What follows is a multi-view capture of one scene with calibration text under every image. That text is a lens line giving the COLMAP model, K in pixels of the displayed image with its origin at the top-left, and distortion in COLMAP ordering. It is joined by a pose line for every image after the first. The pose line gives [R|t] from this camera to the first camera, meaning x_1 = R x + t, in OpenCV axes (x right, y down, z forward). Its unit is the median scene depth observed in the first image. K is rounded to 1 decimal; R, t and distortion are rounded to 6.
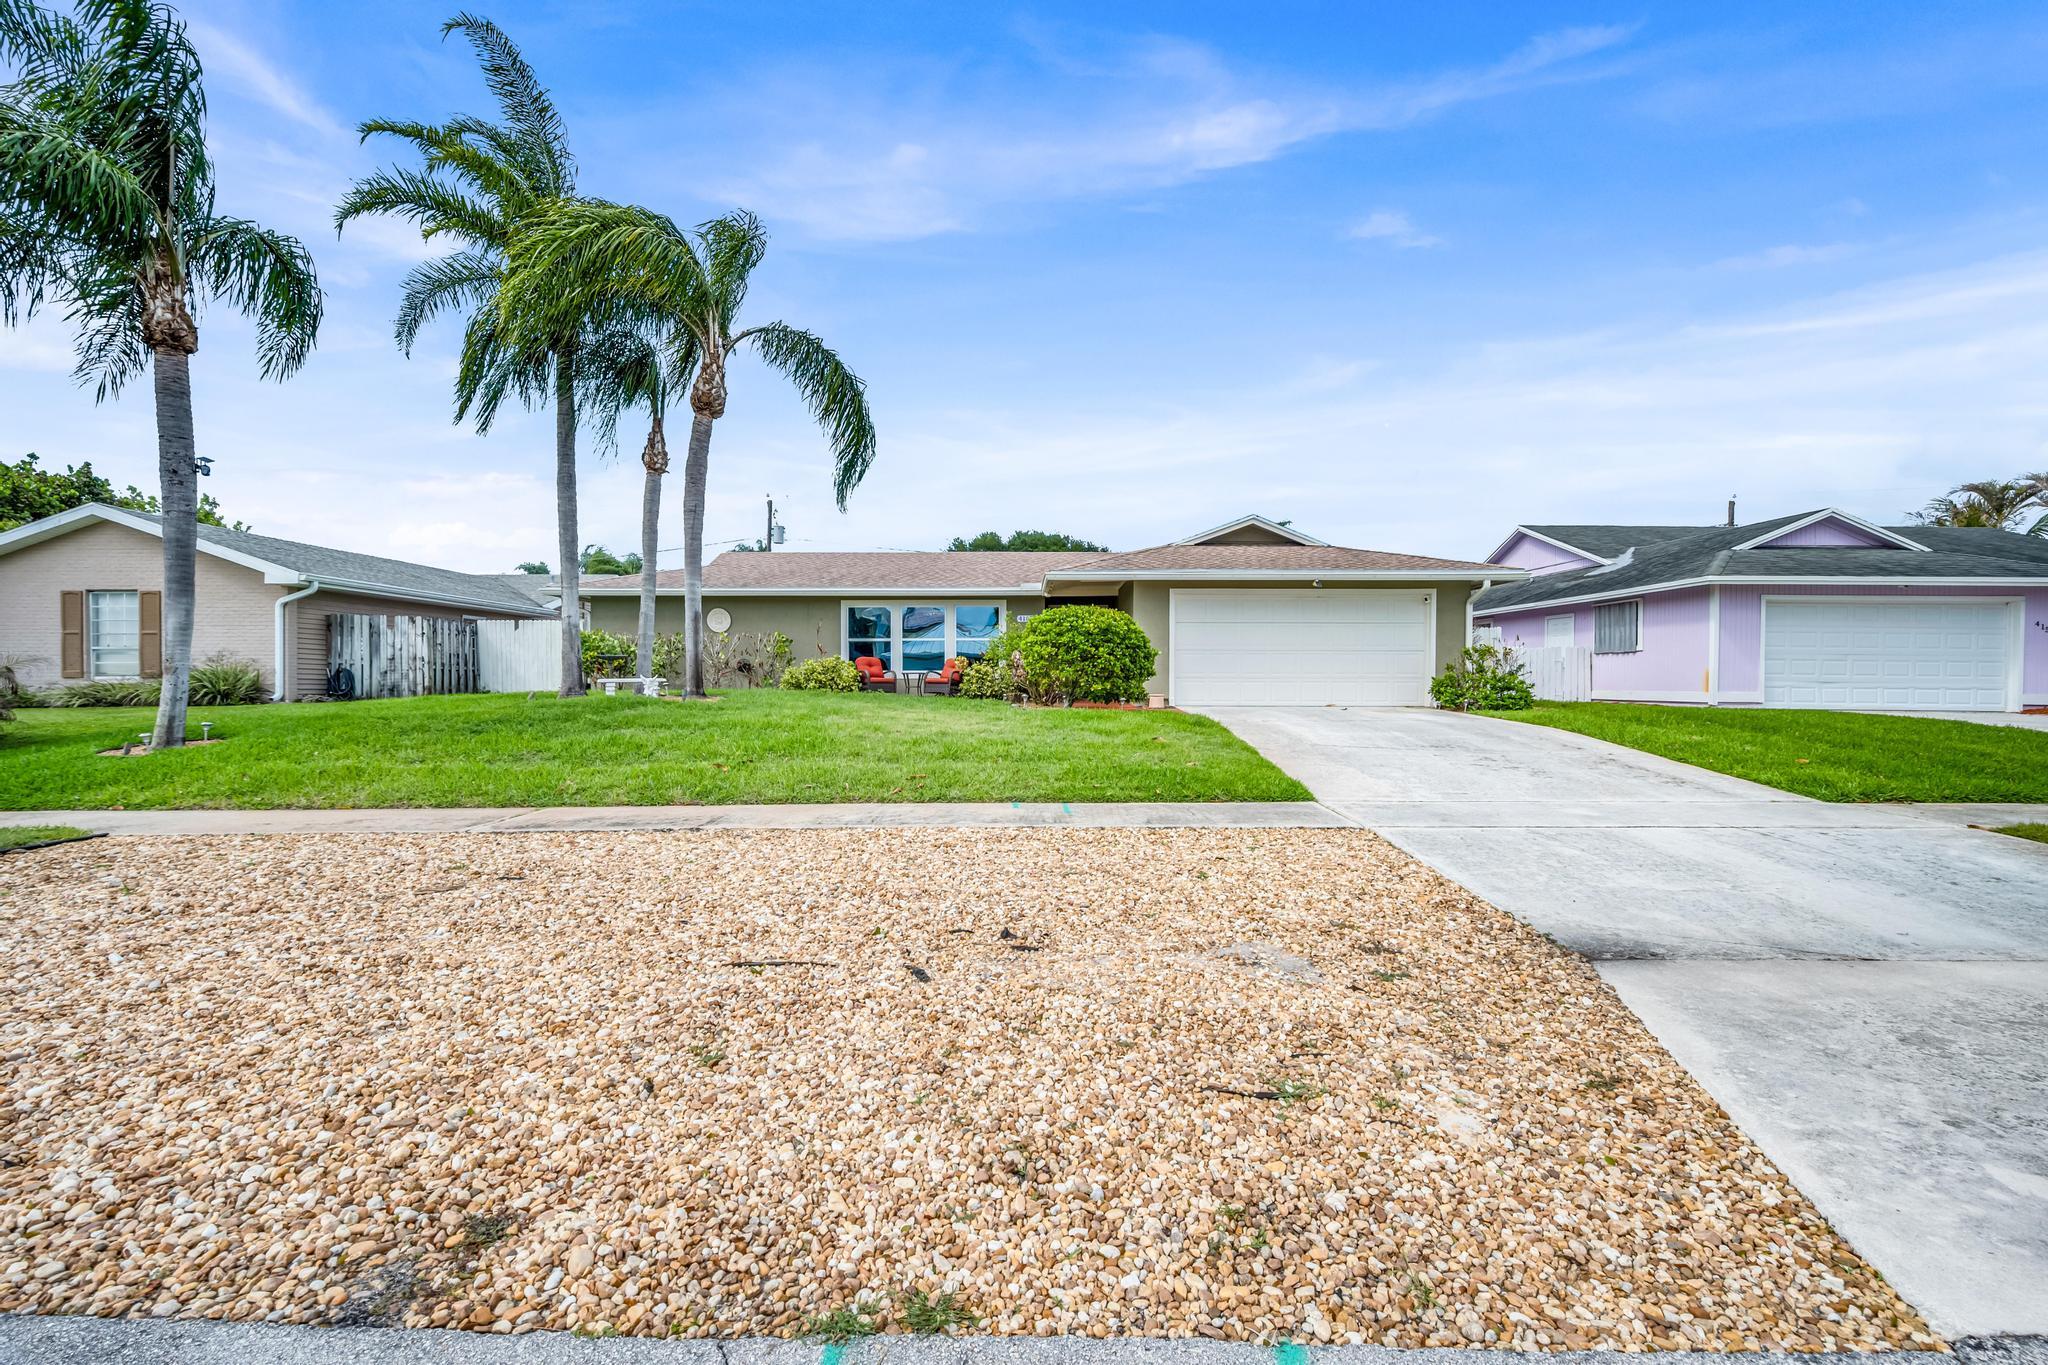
lens RADIAL K [[816.6, 0, 1024.5], [0, 816.6, 683.7], [0, 0, 1]] dist [-0.016006, -0.000326]
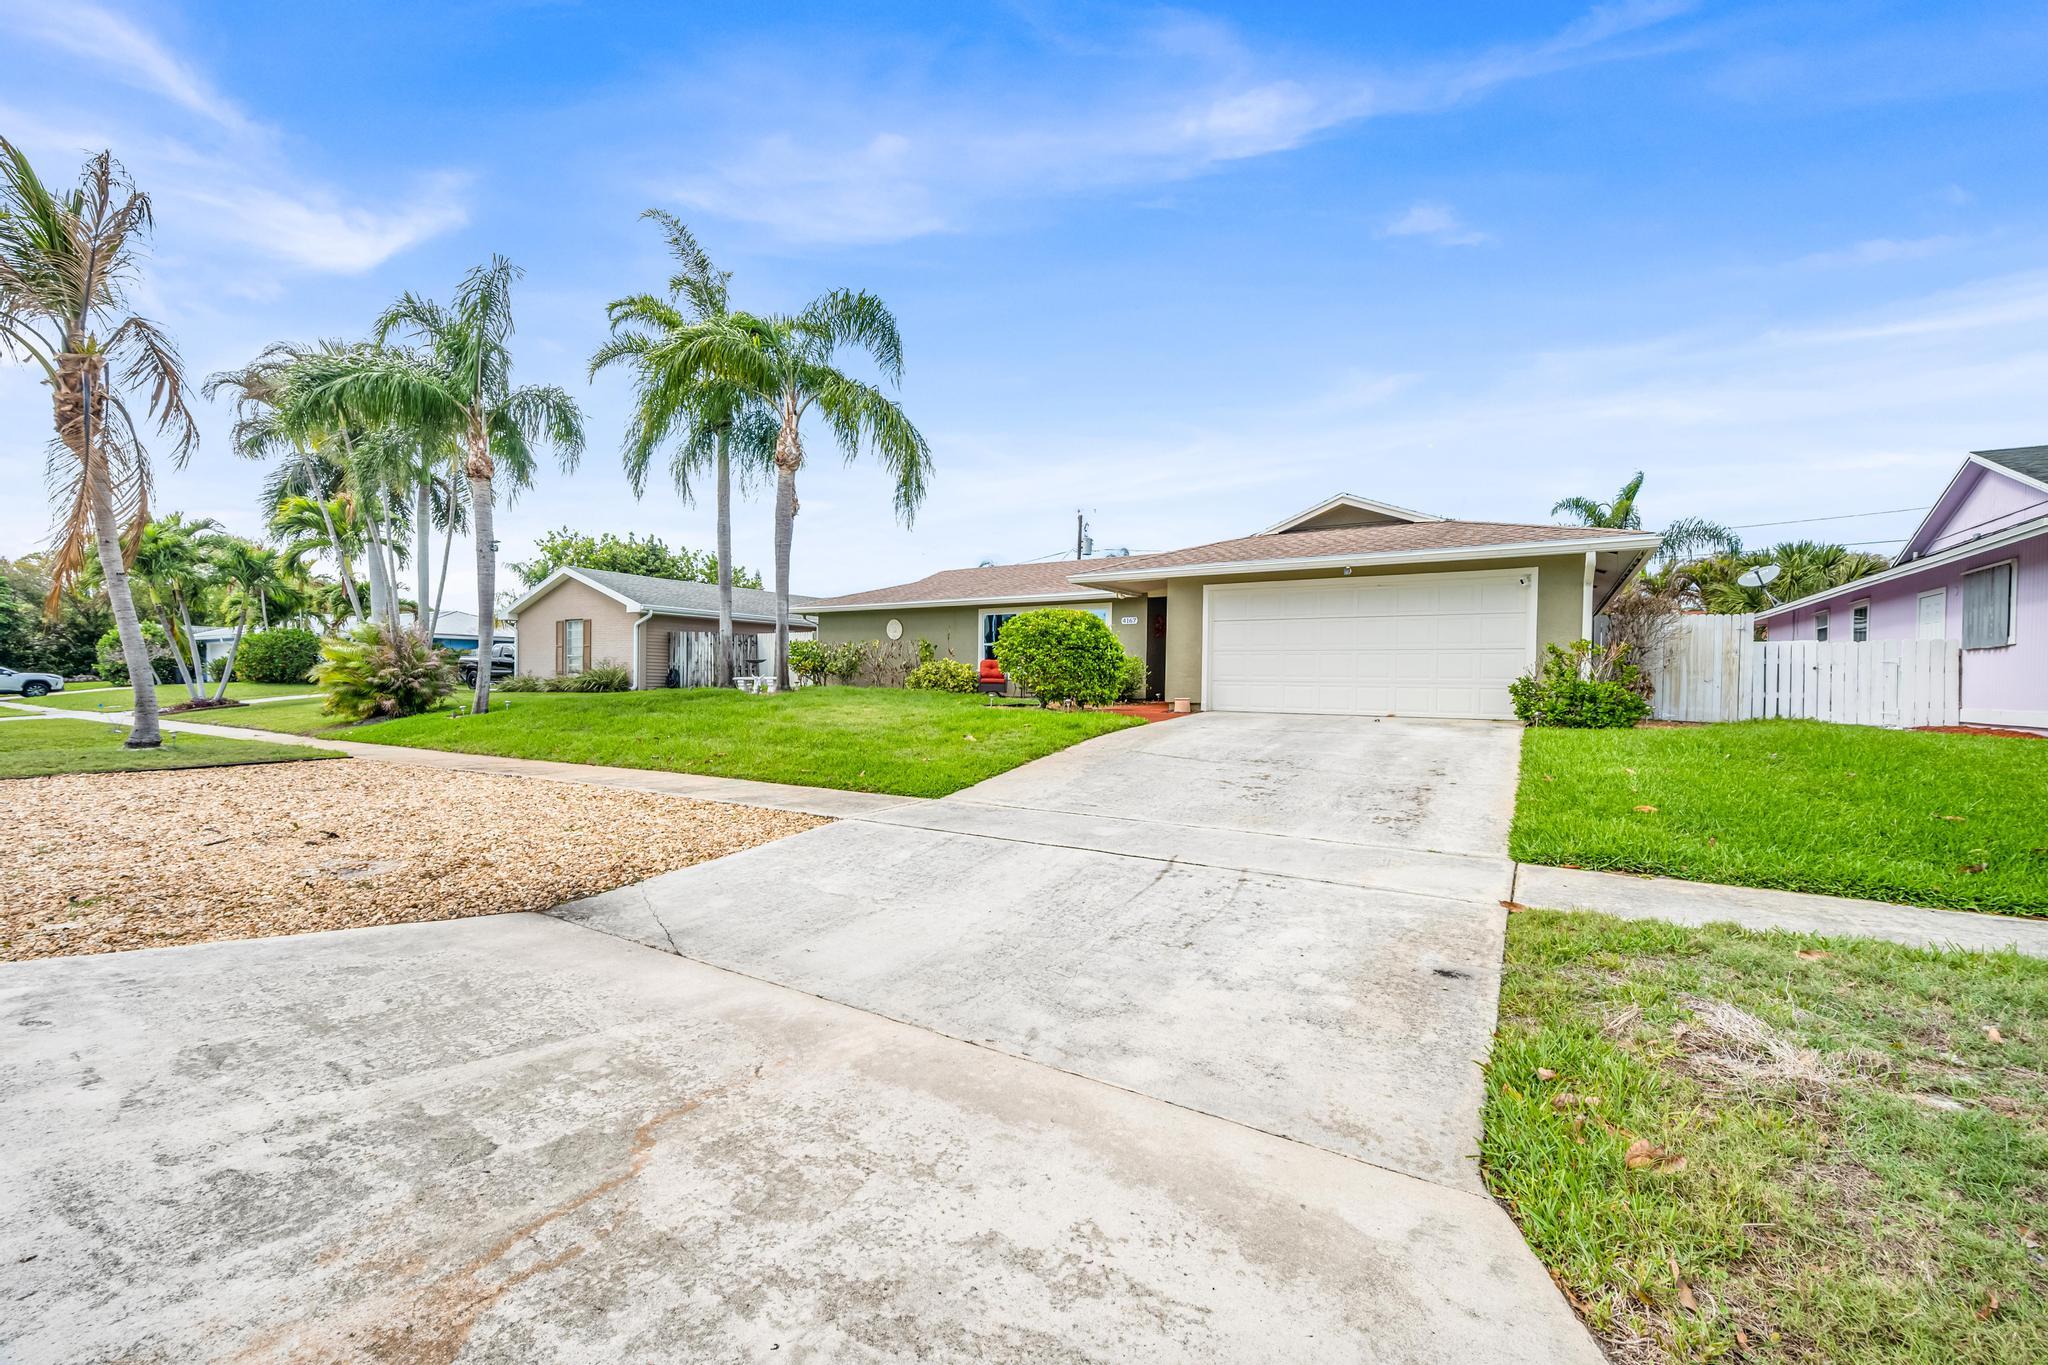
lens RADIAL K [[816.6, 0, 1023.1], [0, 816.6, 685.0], [0, 0, 1]] dist [-0.016006, -0.000326]
pose [[0.849956, 0.012127, -0.526714, 0.479003], [-0.013993, 0.999902, 0.000440, 0.000991], [0.526668, 0.006996, 0.850042, 0.092840]]
